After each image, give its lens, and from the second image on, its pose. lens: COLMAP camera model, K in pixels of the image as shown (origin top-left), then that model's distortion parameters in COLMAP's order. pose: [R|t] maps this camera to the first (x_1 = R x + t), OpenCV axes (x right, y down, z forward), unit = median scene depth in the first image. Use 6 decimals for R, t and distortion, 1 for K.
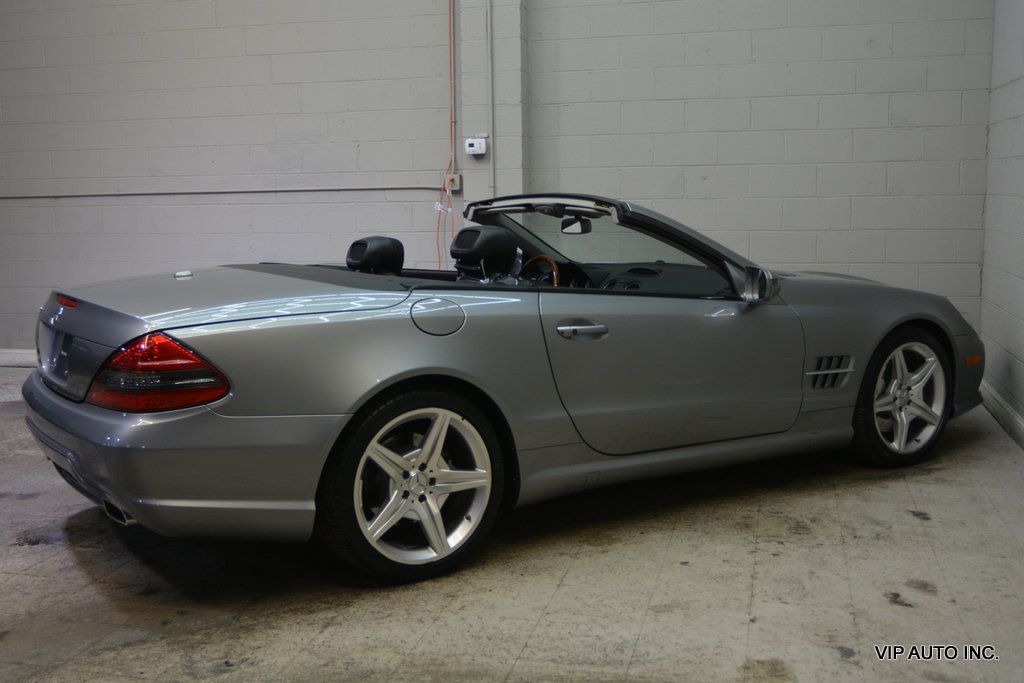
lens RADIAL K [[1125.2, 0, 506.4], [0, 1125.2, 344.5], [0, 0, 1]] dist [-0.016920, 0.000000]
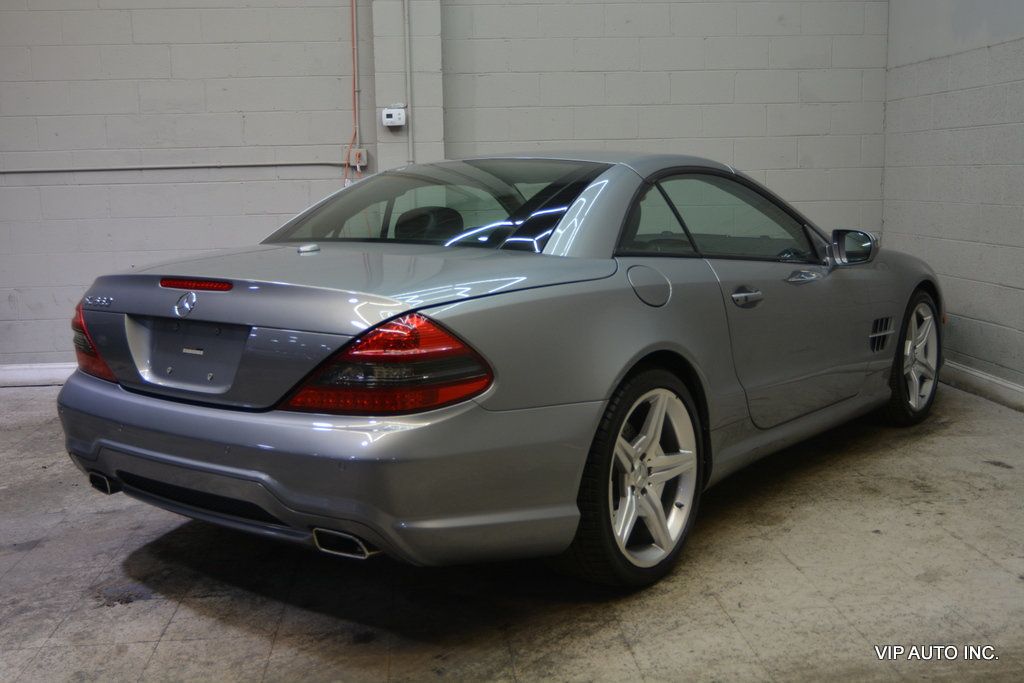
lens RADIAL K [[1125.2, 0, 513.5], [0, 1125.2, 341.2], [0, 0, 1]] dist [-0.016920, 0.000000]
pose [[0.942020, -0.053289, 0.331300, -0.313869], [0.053092, 0.998543, 0.009652, 0.003066], [-0.331331, 0.008497, 0.943476, 0.131815]]
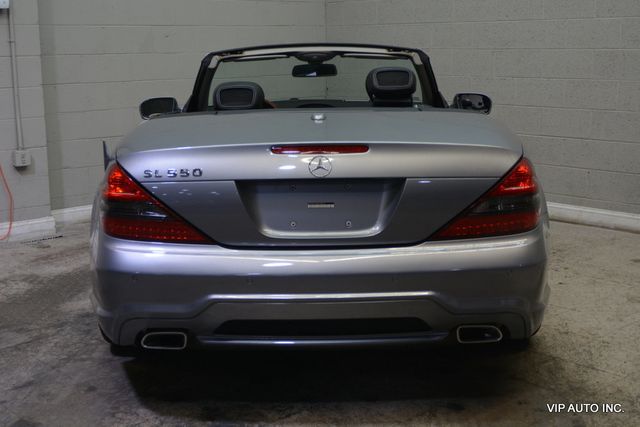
lens RADIAL K [[890.8, 0, 331.2], [0, 890.8, 218.5], [0, 0, 1]] dist [-0.007456, 0.000000]
pose [[0.529520, -0.154213, 0.834163, -0.706716], [0.120797, 0.987024, 0.105792, -0.041594], [-0.839653, 0.044745, 0.541277, 0.418562]]
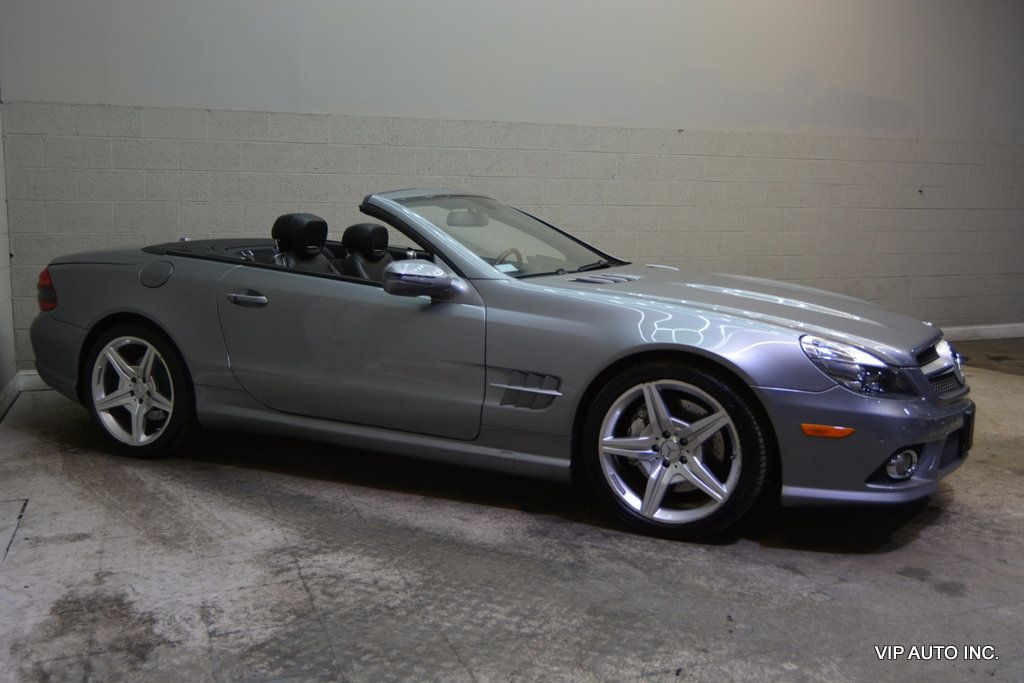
lens RADIAL K [[908.1, 0, 514.6], [0, 908.1, 344.0], [0, 0, 1]] dist [-0.020796, 0.003761]
pose [[-0.597541, -0.103756, 0.795097, -0.642550], [0.114858, 0.970291, 0.212938, -0.151566], [-0.793569, 0.218562, -0.567872, 1.335681]]
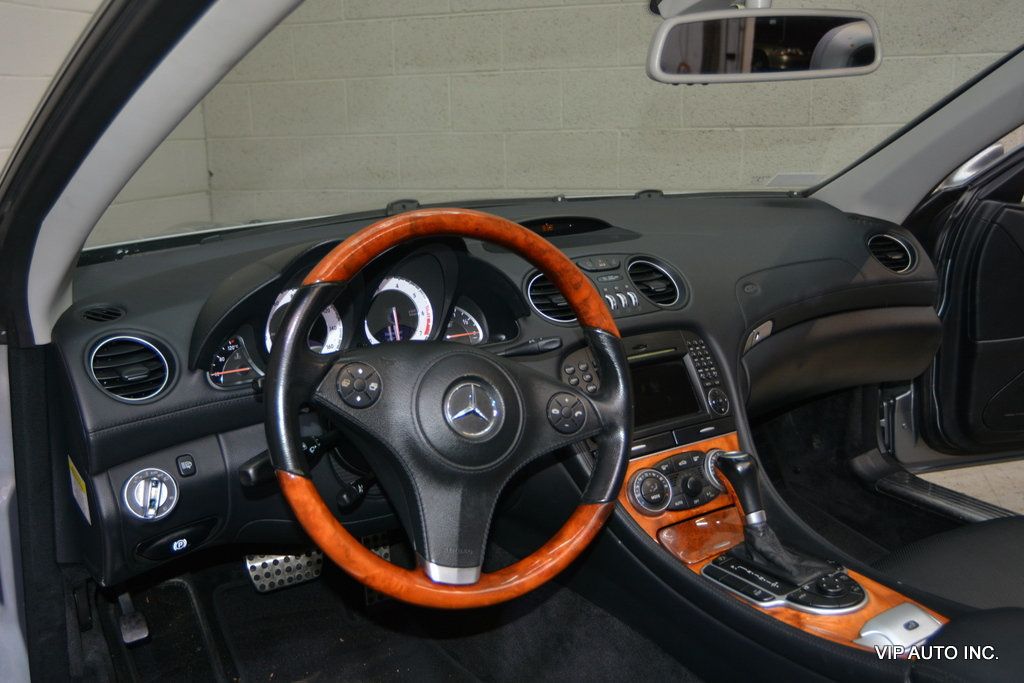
lens RADIAL K [[902.9, 0, 507.7], [0, 902.9, 338.2], [0, 0, 1]] dist [-0.019739, 0.006686]
pose [[0.031461, -0.221666, 0.974615, -0.123414], [0.163730, 0.963069, 0.213755, -0.087016], [-0.986003, 0.152849, 0.066592, 0.956136]]
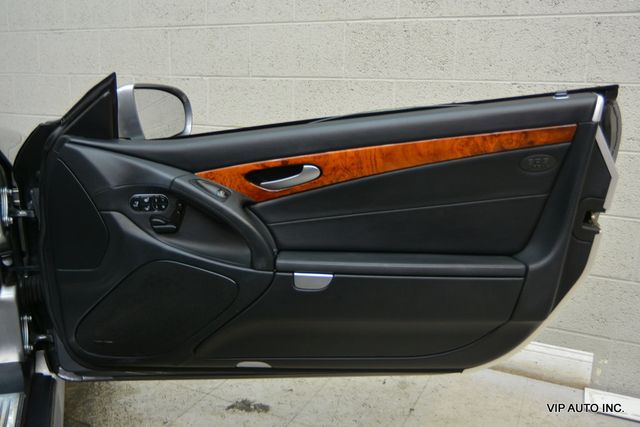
lens RADIAL K [[567.6, 0, 316.5], [0, 567.6, 209.9], [0, 0, 1]] dist [-0.020796, 0.003761]
pose [[0.190934, -0.192940, 0.962454, 0.010945], [0.114189, 0.978202, 0.173443, -0.037513], [-0.974938, 0.076786, 0.208804, 0.677625]]
